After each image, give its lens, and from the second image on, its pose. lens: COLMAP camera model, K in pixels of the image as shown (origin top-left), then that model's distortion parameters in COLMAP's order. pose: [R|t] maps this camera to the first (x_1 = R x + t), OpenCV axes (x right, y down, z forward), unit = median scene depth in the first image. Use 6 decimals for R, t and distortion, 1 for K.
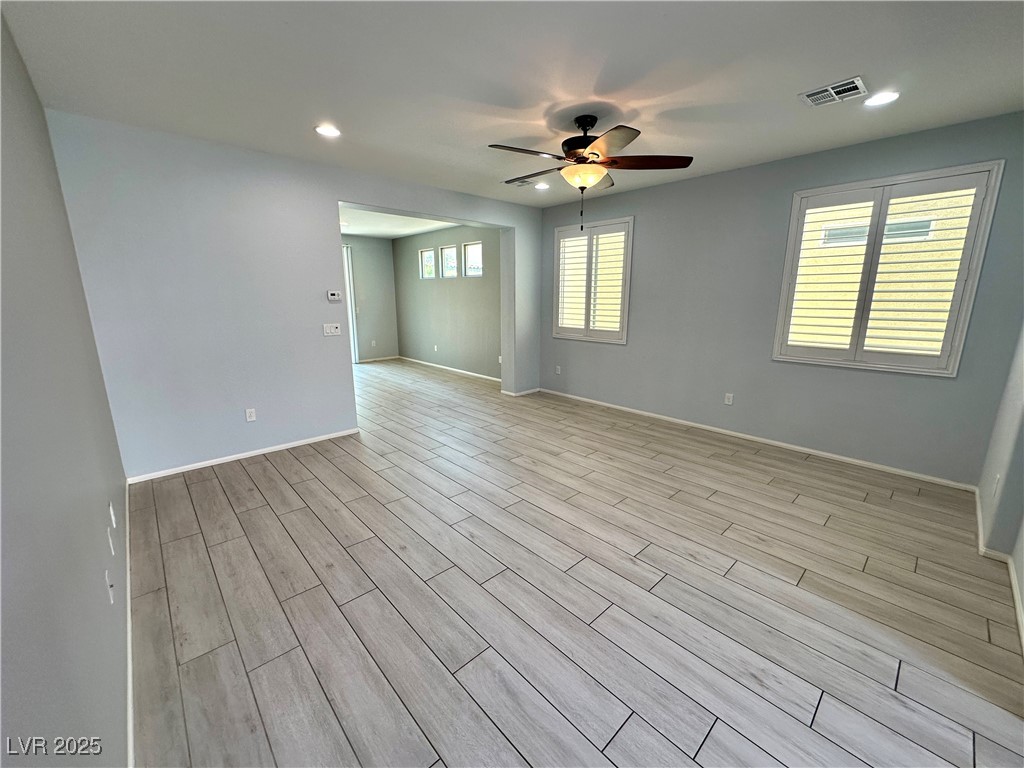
lens RADIAL K [[409.7, 0, 512.0], [0, 409.7, 384.0], [0, 0, 1]] dist [-0.003864, -0.000636]
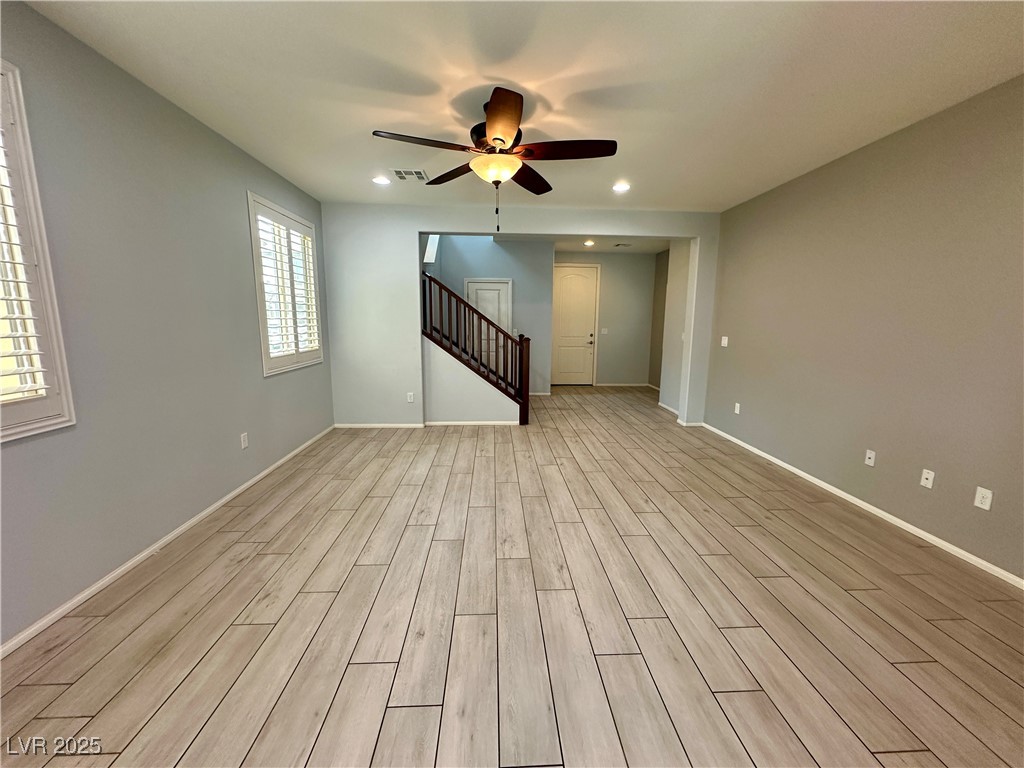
lens RADIAL K [[409.7, 0, 512.0], [0, 409.7, 384.0], [0, 0, 1]] dist [-0.003864, -0.000636]
pose [[-0.767149, -0.108886, 0.632160, -0.412191], [0.127062, 0.940168, 0.316132, -0.312390], [-0.628759, 0.322844, -0.707414, 1.573754]]
